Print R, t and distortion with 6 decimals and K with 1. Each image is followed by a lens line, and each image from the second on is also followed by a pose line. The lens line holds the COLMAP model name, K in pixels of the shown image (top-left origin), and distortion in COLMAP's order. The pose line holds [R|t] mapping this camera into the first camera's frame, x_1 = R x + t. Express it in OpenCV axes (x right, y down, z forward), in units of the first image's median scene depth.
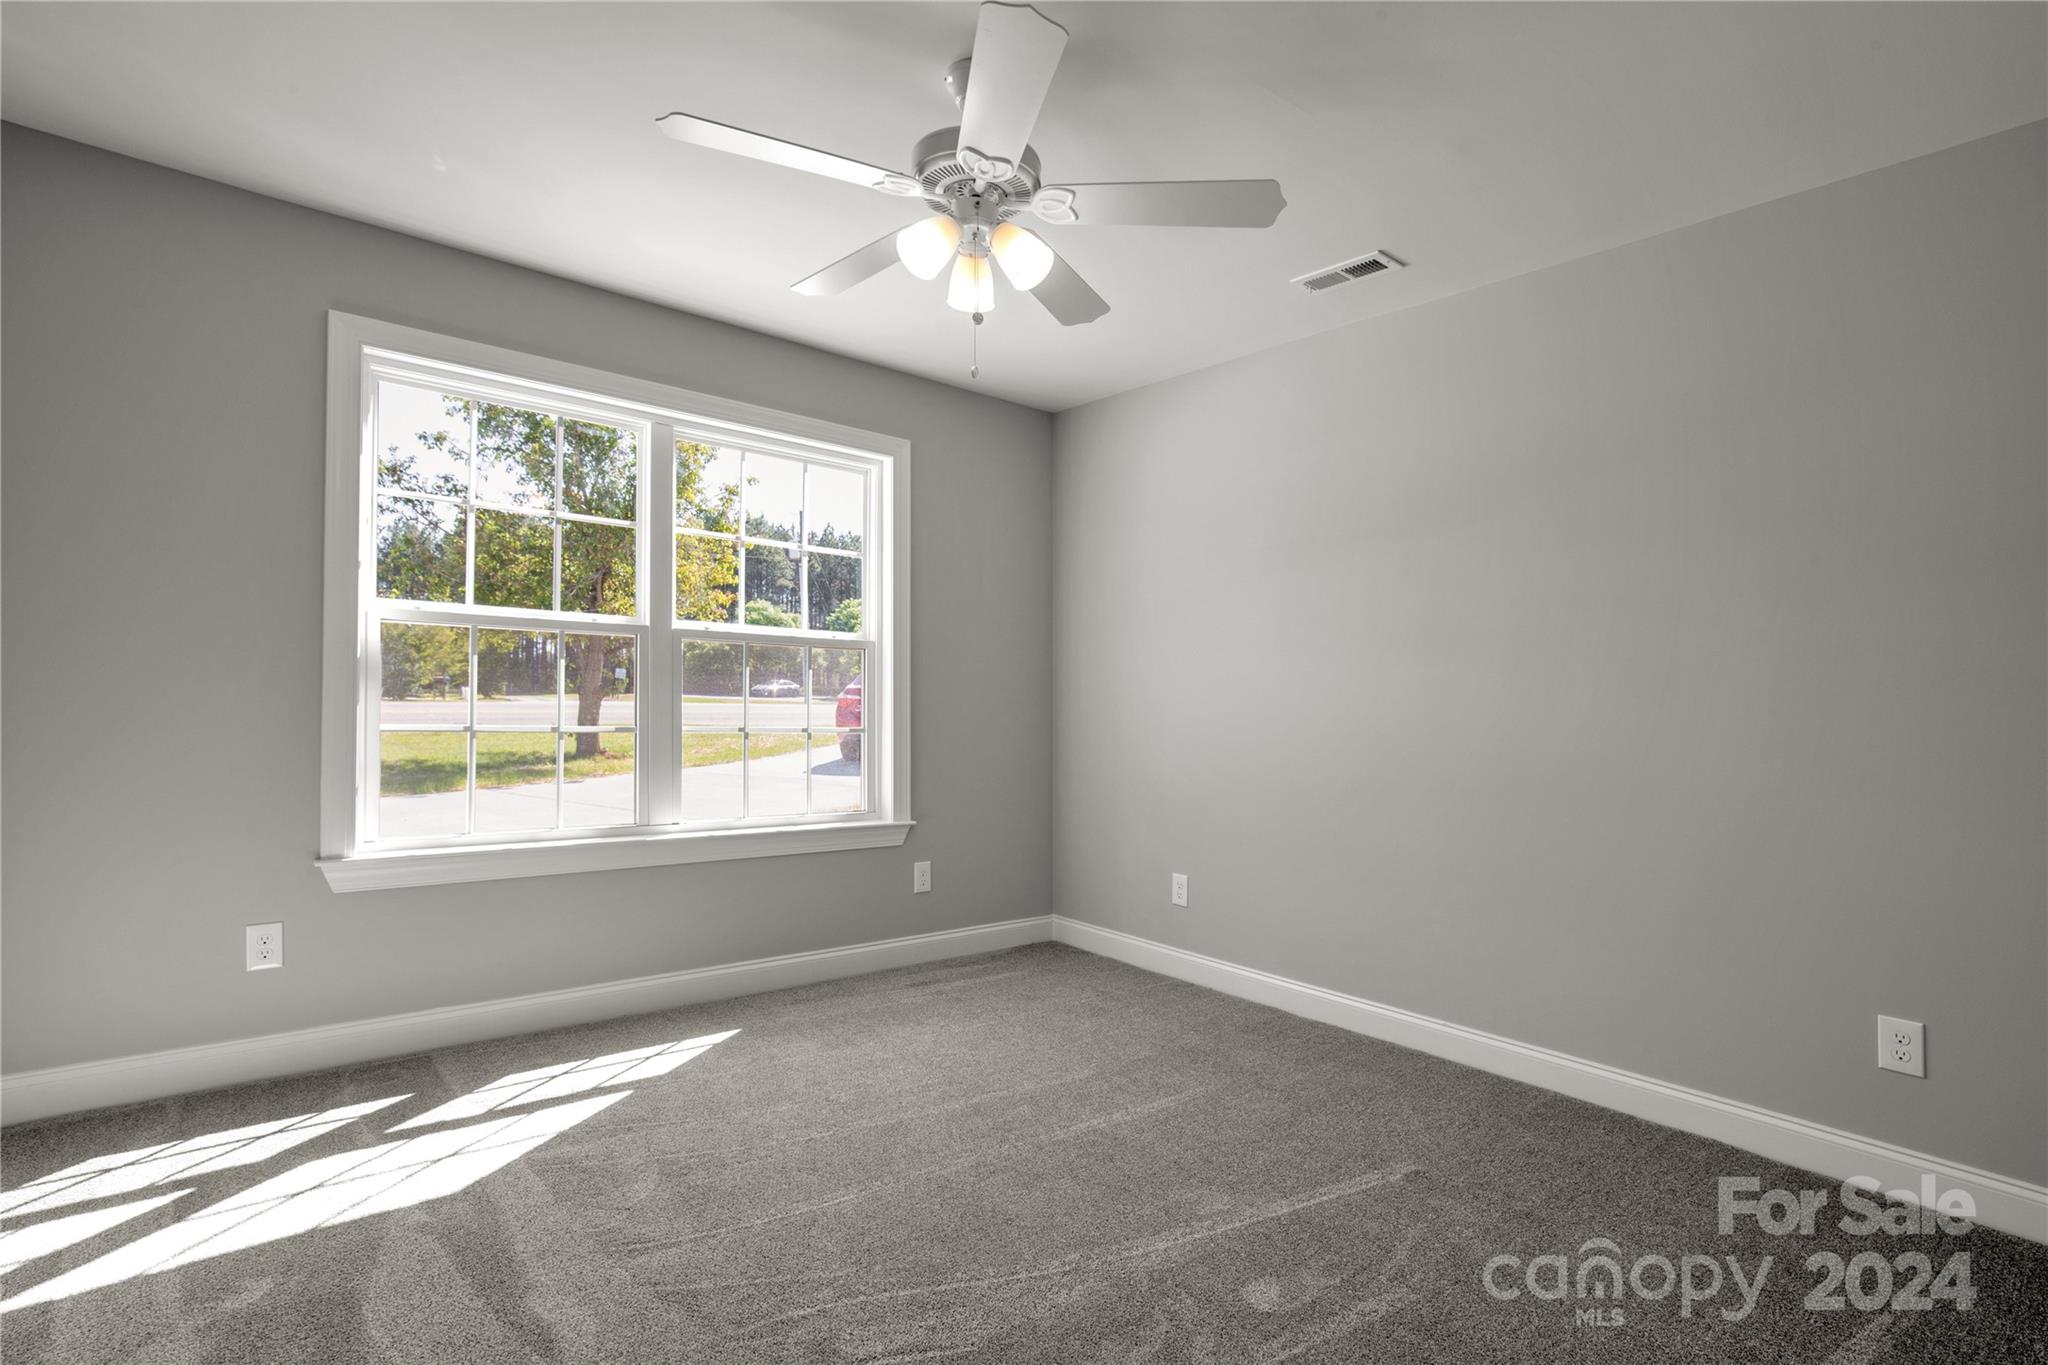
lens RADIAL K [[981.8, 0, 1025.0], [0, 981.8, 692.3], [0, 0, 1]] dist [-0.002942, 0.000150]
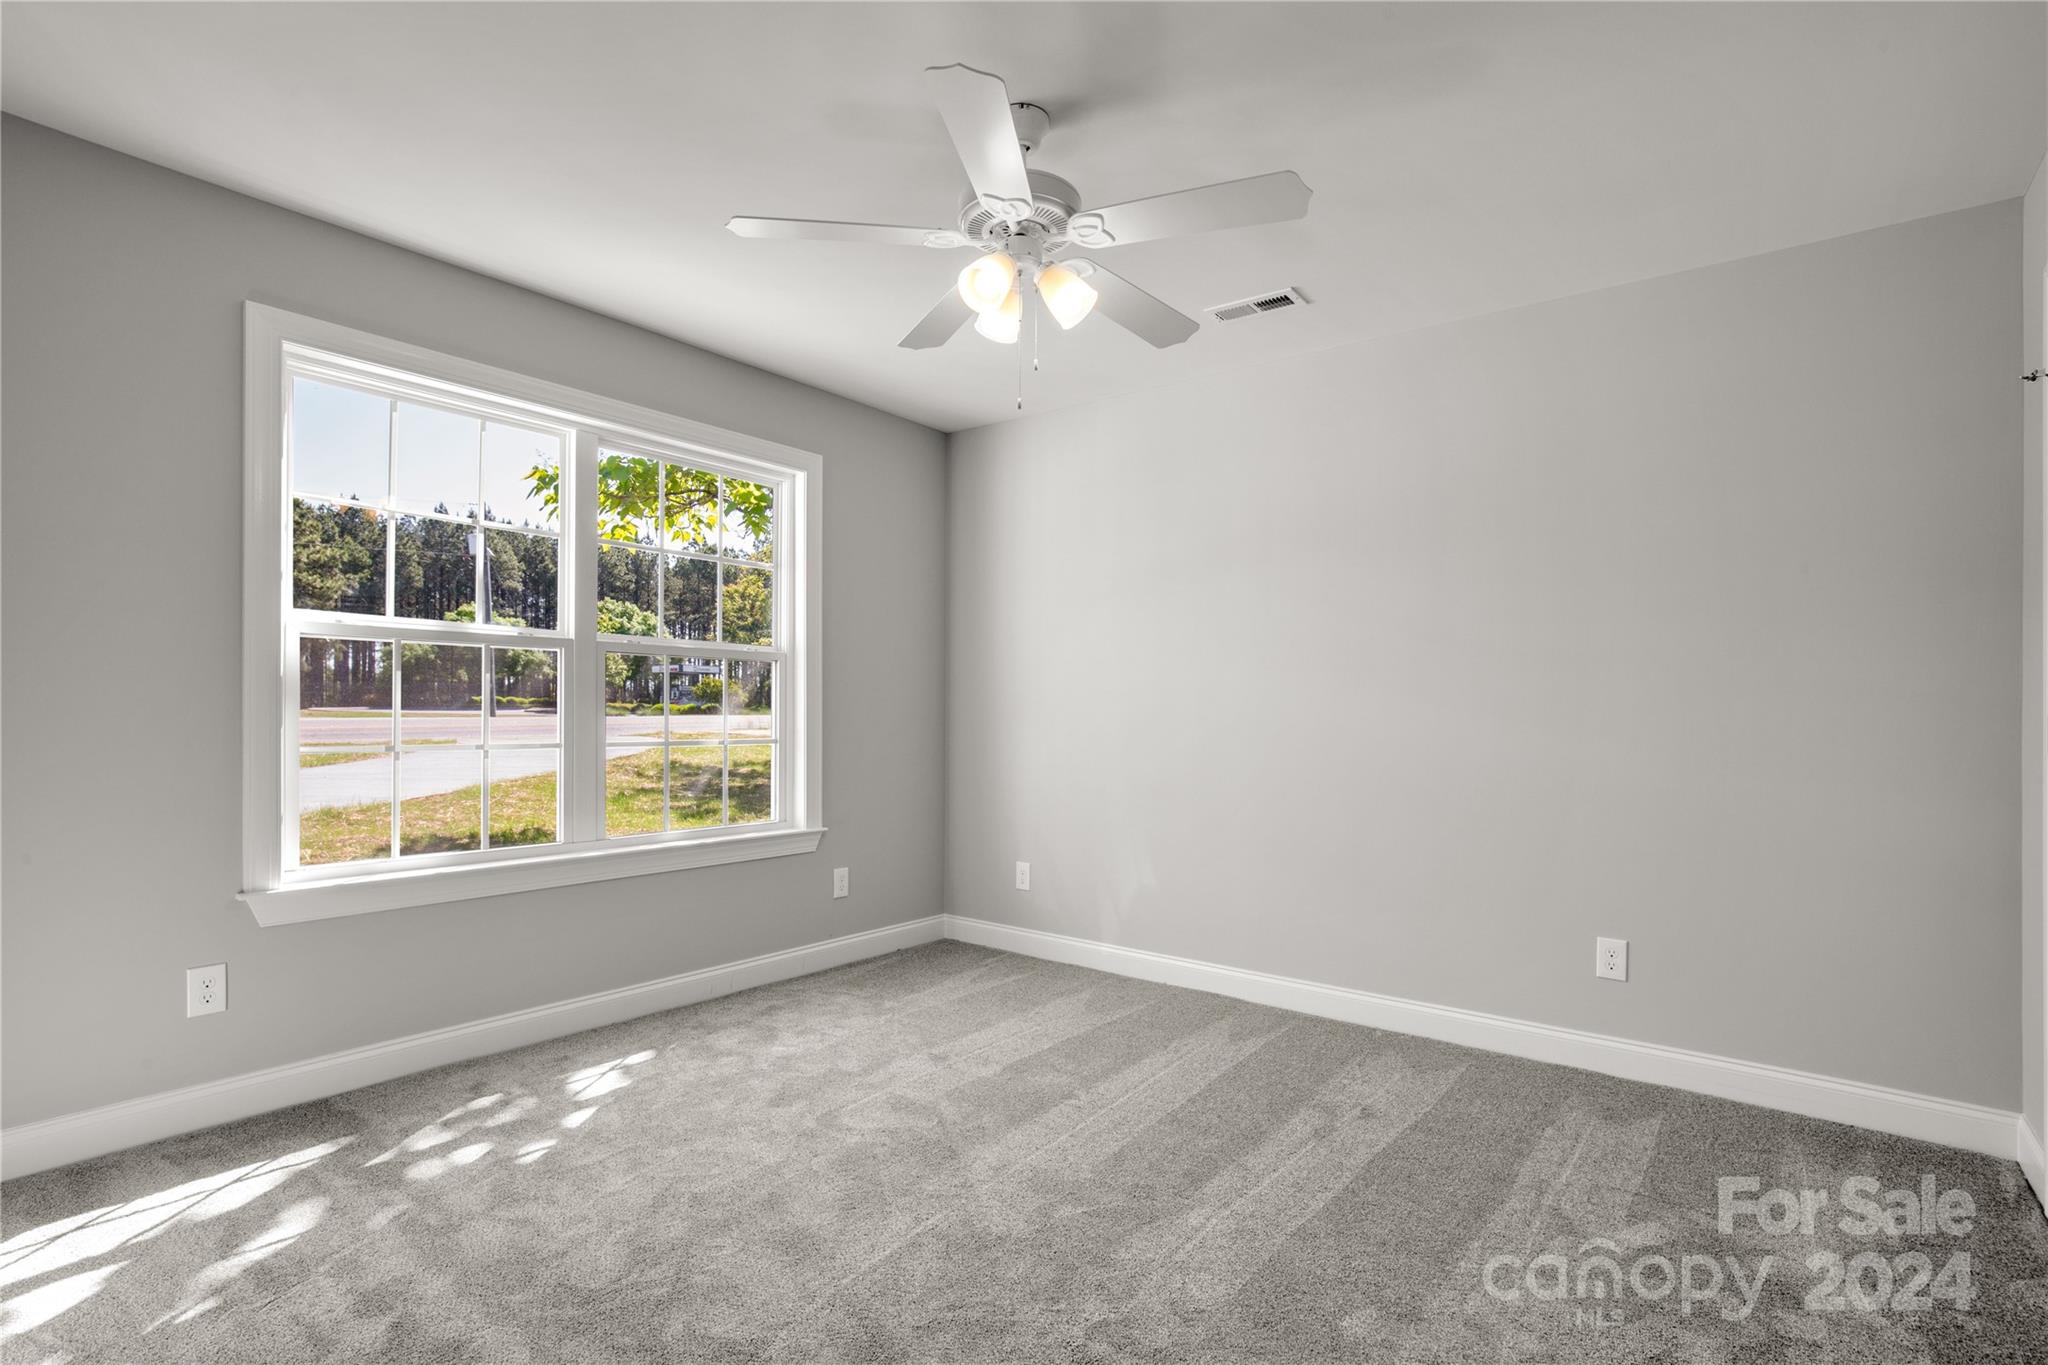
lens RADIAL K [[1197.9, 0, 1024.0], [0, 1197.9, 682.5], [0, 0, 1]] dist [-0.007131, 0.000884]
pose [[0.952052, -0.011744, 0.305710, -0.315403], [0.013614, 0.999899, -0.003985, -0.012636], [-0.305632, 0.007956, 0.952116, -0.265923]]
